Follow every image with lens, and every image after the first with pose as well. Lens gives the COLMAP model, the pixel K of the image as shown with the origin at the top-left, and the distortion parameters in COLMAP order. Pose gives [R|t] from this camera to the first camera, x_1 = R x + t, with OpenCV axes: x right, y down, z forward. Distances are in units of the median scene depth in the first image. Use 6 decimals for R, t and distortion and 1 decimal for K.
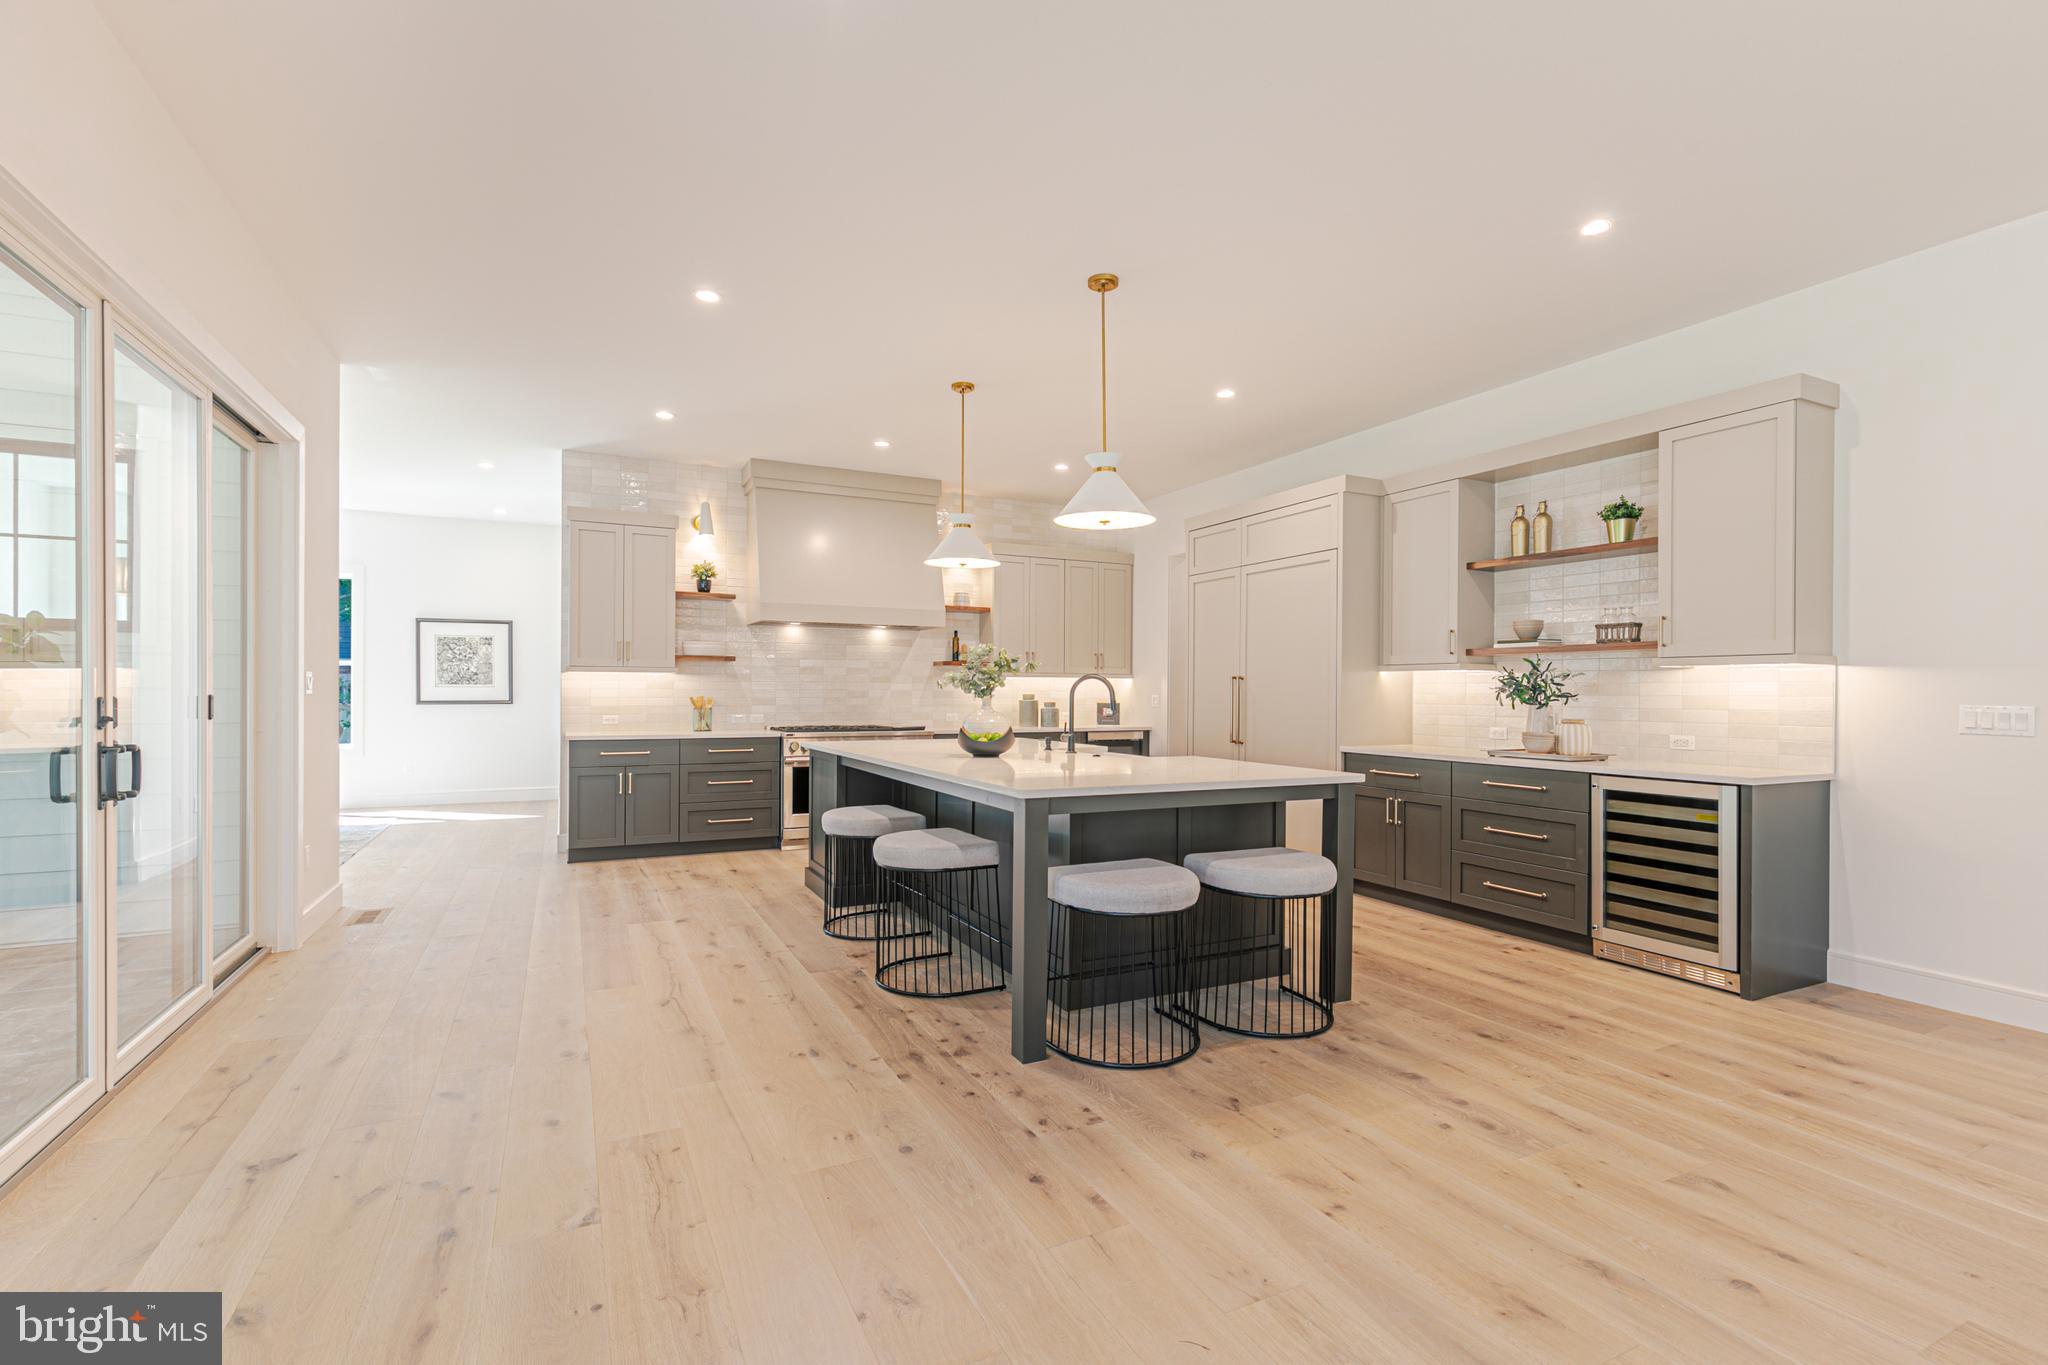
lens RADIAL K [[919.3, 0, 1025.0], [0, 919.3, 688.2], [0, 0, 1]] dist [0.010582, -0.001911]
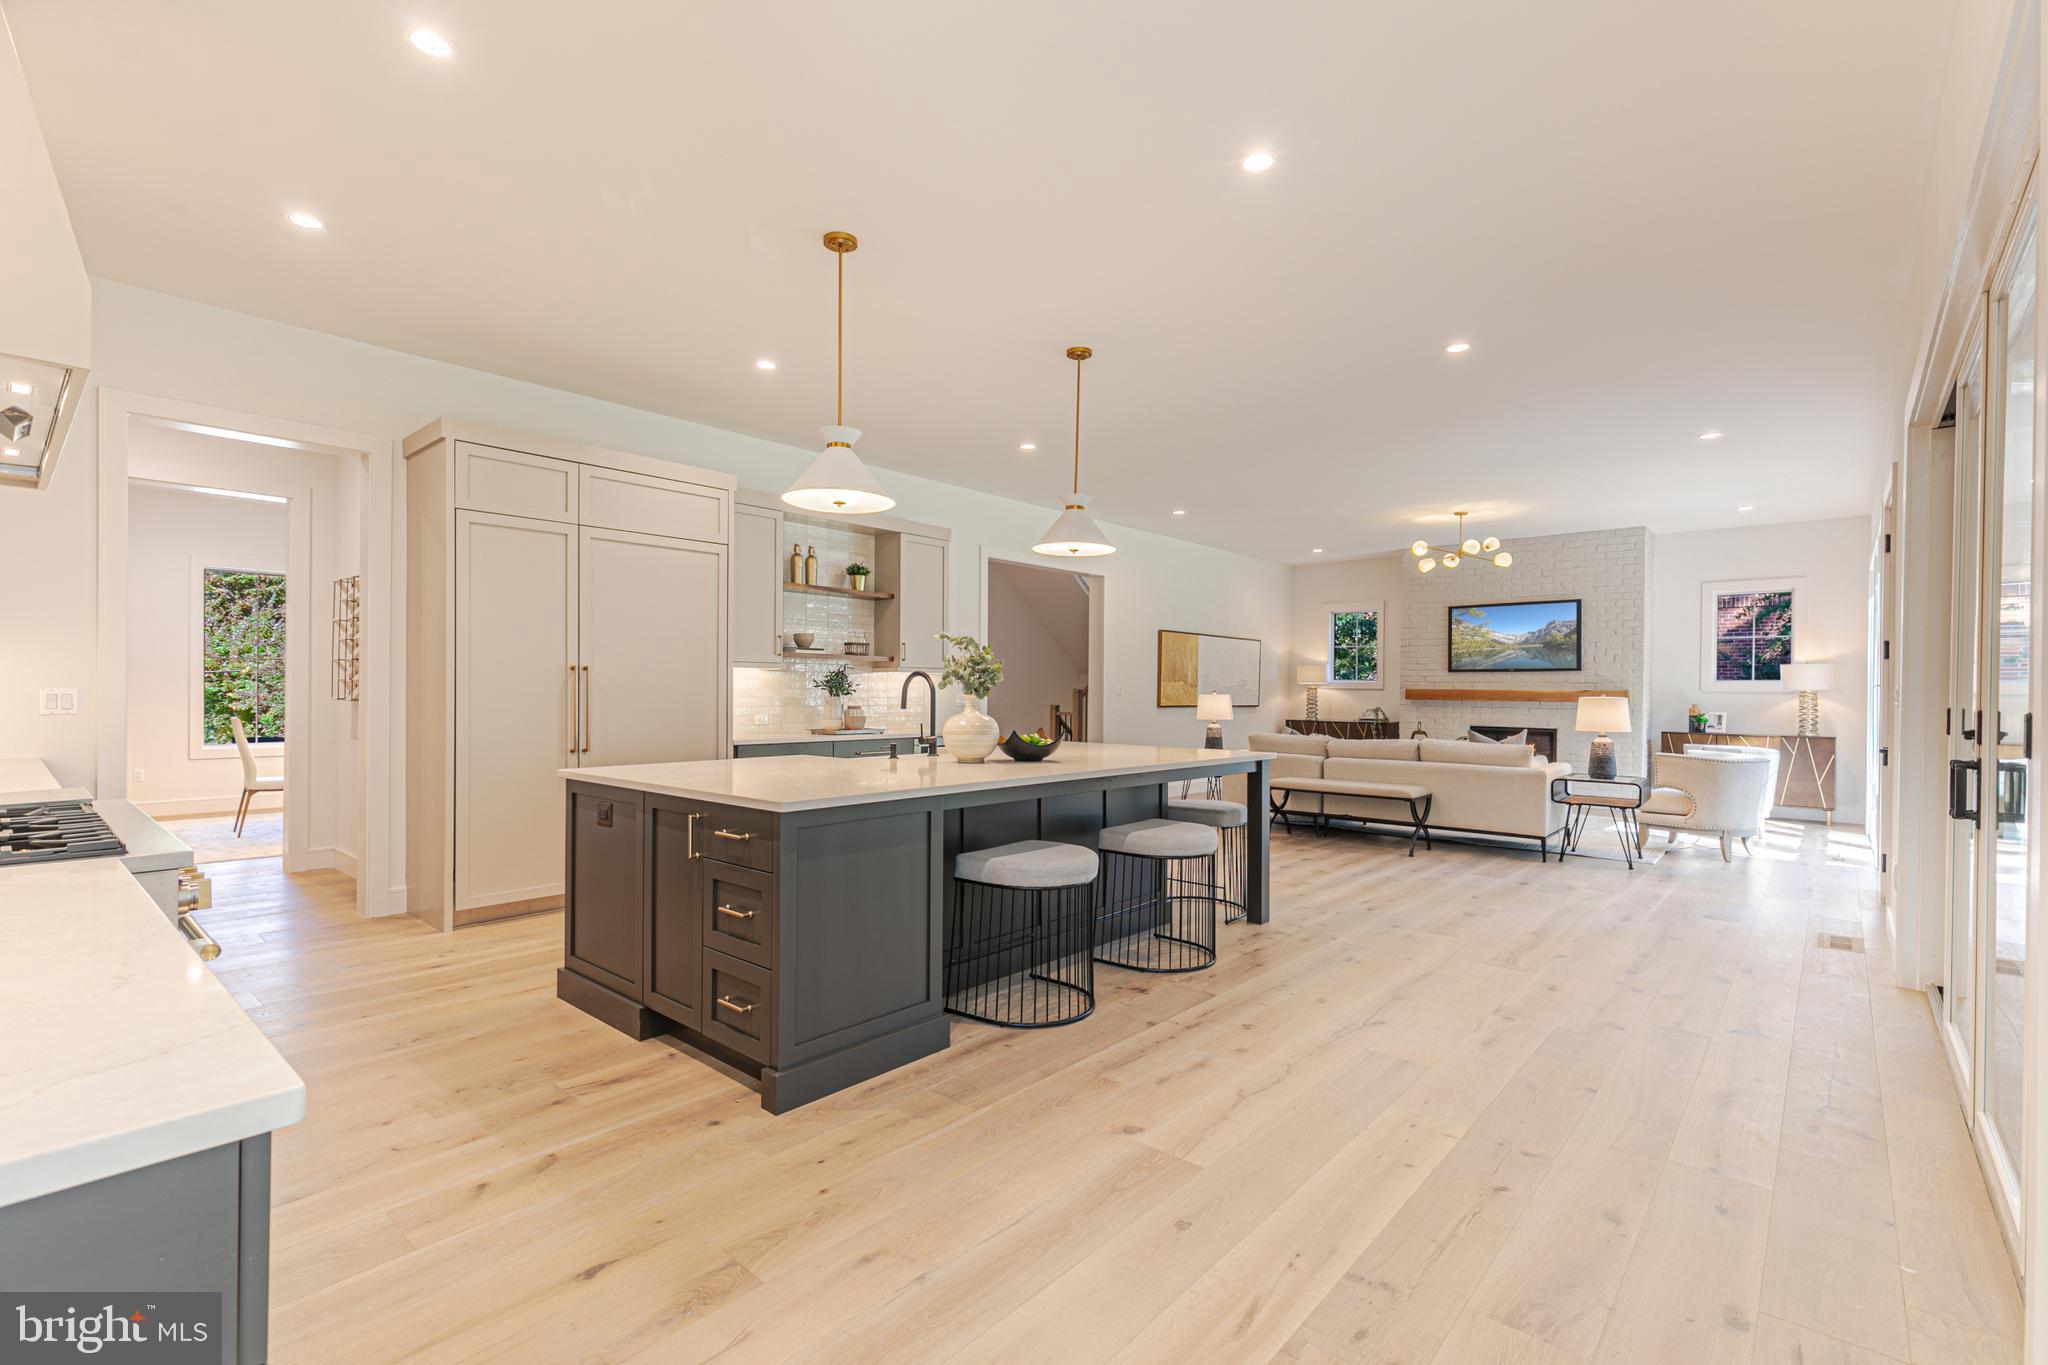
lens RADIAL K [[919.3, 0, 1020.9], [0, 919.3, 694.4], [0, 0, 1]] dist [0.010582, -0.001911]
pose [[-0.372932, -0.011906, 0.927782, -0.557874], [-0.012864, 0.999888, 0.007660, 0.000385], [-0.927770, -0.009078, -0.373043, 0.839183]]
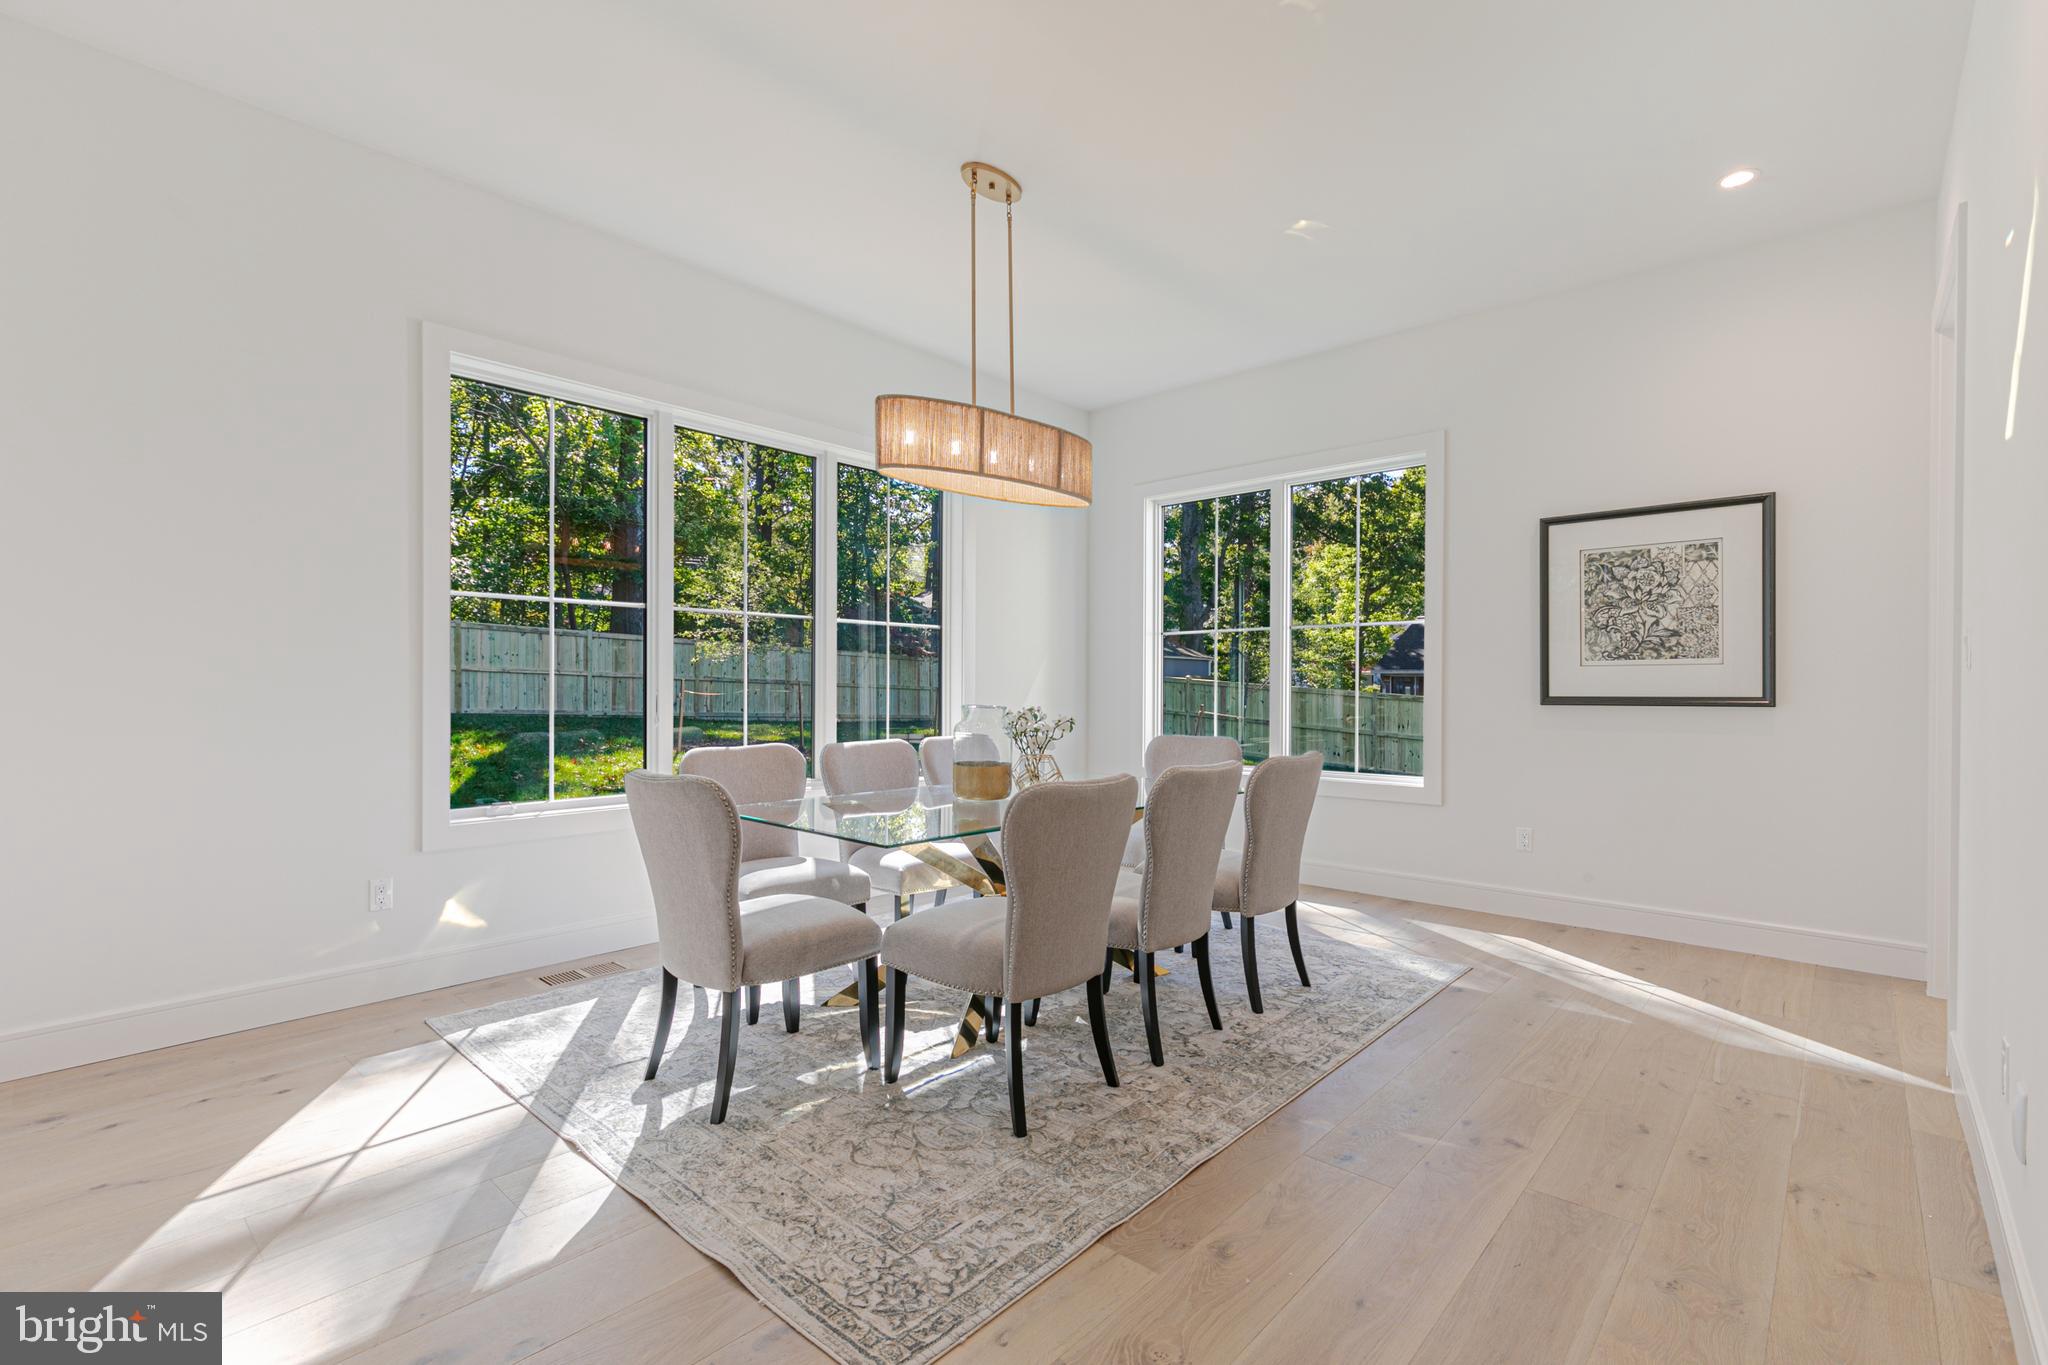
lens RADIAL K [[919.3, 0, 1036.9], [0, 919.3, 689.4], [0, 0, 1]] dist [0.010582, -0.001911]
pose [[0.376786, -0.005843, -0.926282, -0.425950], [0.000789, 0.999982, -0.005987, 0.015979], [0.926300, 0.001525, 0.376784, 0.771226]]
